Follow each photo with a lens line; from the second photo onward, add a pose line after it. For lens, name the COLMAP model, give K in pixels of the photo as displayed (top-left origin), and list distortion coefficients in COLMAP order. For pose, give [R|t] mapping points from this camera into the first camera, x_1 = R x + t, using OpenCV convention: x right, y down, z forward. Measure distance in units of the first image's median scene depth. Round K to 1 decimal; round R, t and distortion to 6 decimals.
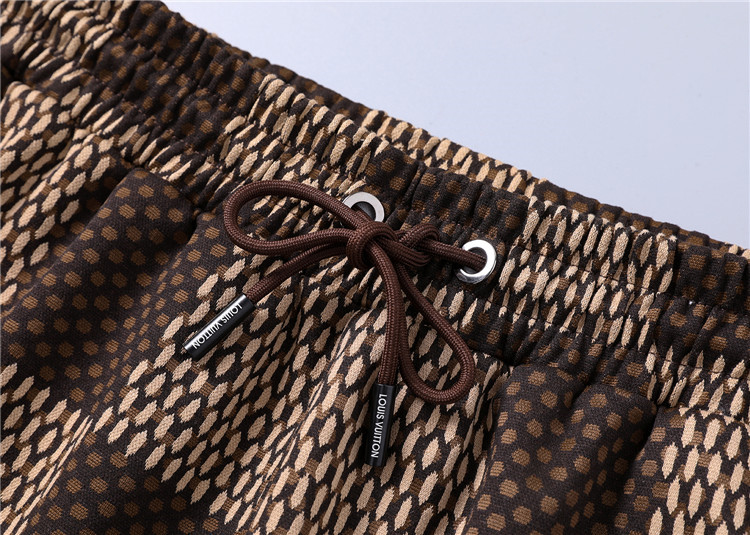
lens RADIAL K [[1345.9, 0, 375.0], [0, 1345.9, 267.5], [0, 0, 1]] dist [0.020972, 0.039167]
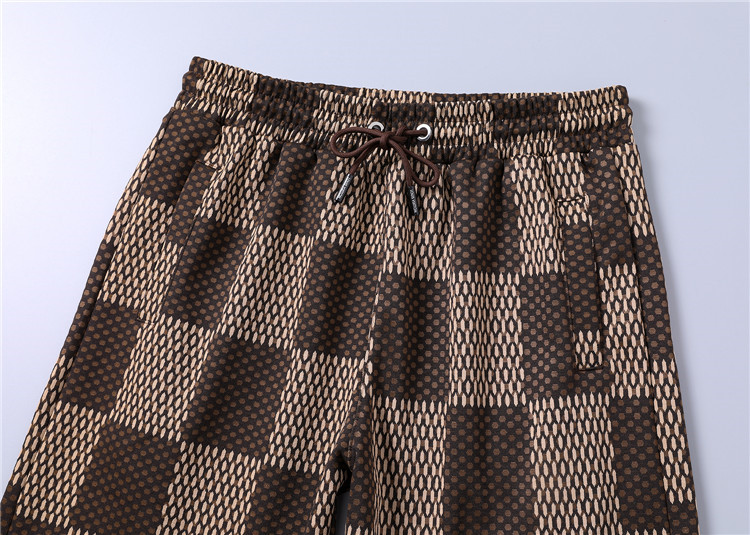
lens RADIAL K [[958.7, 0, 375.0], [0, 958.7, 267.5], [0, 0, 1]] dist [0.011062, 0.004066]
pose [[0.931277, -0.354535, 0.083836, -0.276193], [0.336827, 0.925596, 0.172682, -0.120208], [-0.138820, -0.132577, 0.981403, -0.919647]]
